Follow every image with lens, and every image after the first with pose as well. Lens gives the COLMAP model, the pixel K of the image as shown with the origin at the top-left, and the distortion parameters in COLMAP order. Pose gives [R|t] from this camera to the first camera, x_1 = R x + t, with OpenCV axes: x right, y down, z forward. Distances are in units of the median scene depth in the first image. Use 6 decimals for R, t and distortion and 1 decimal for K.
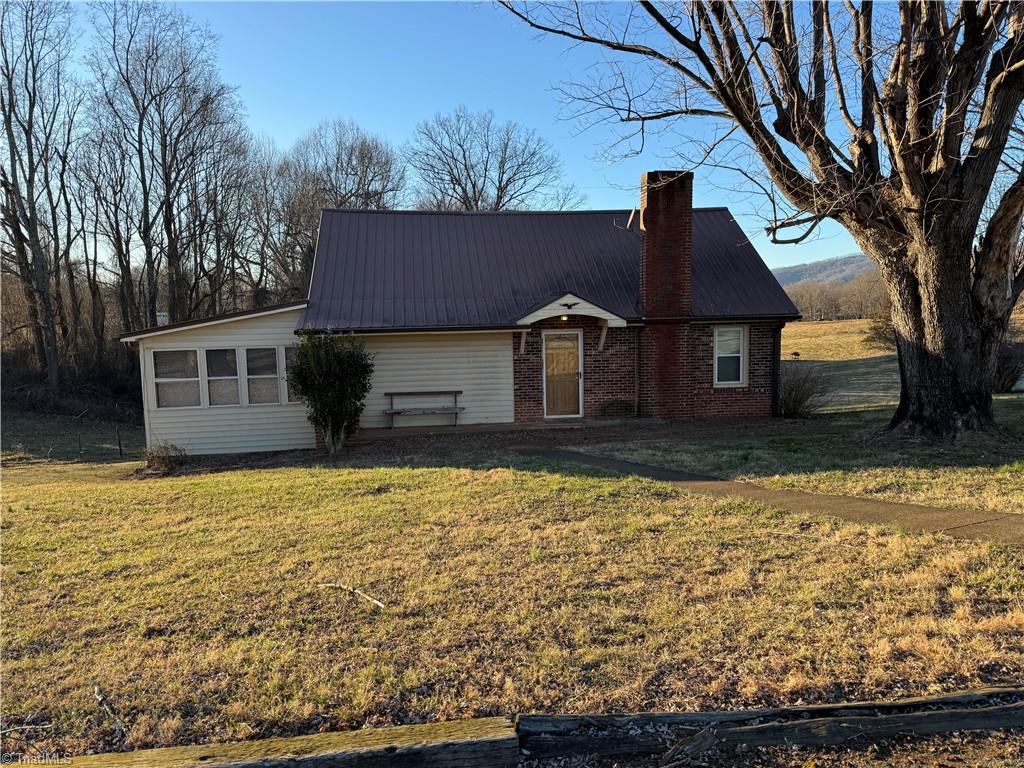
lens RADIAL K [[719.7, 0, 512.7], [0, 719.7, 387.1], [0, 0, 1]] dist [0.063932, -0.069893]
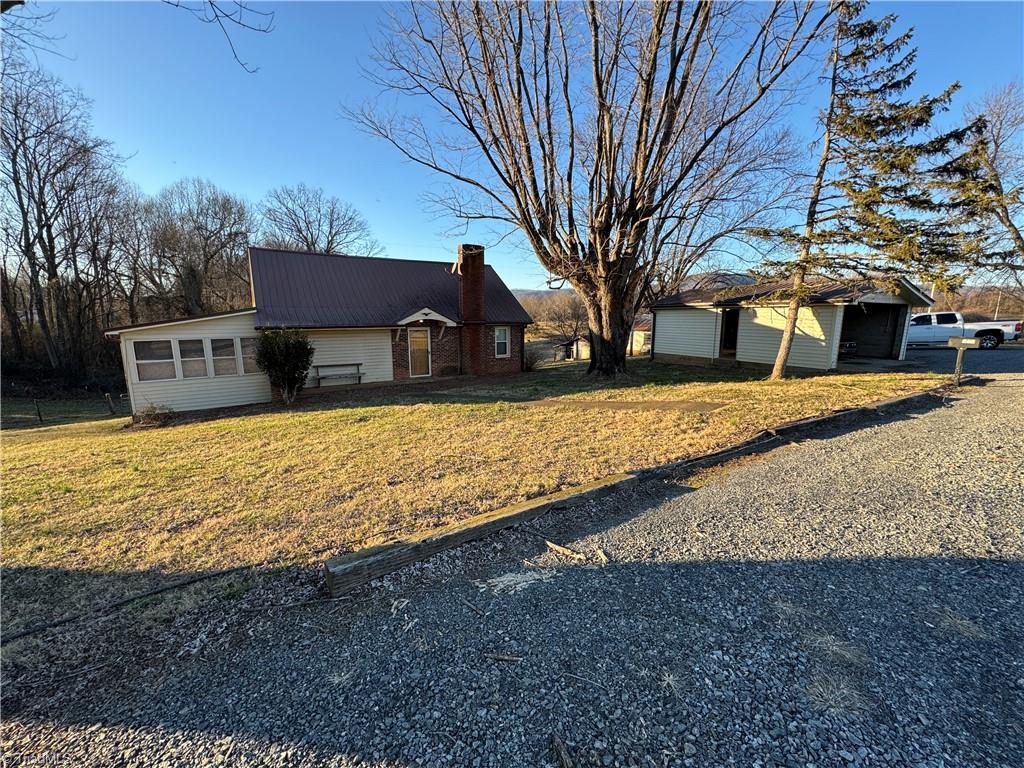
lens RADIAL K [[410.8, 0, 514.2], [0, 410.8, 381.2], [0, 0, 1]] dist [-0.004062, 0.000332]
pose [[0.904162, -0.047004, 0.424597, -0.171936], [0.025032, 0.998050, 0.057183, 0.001279], [-0.426456, -0.041074, 0.903575, -0.035799]]
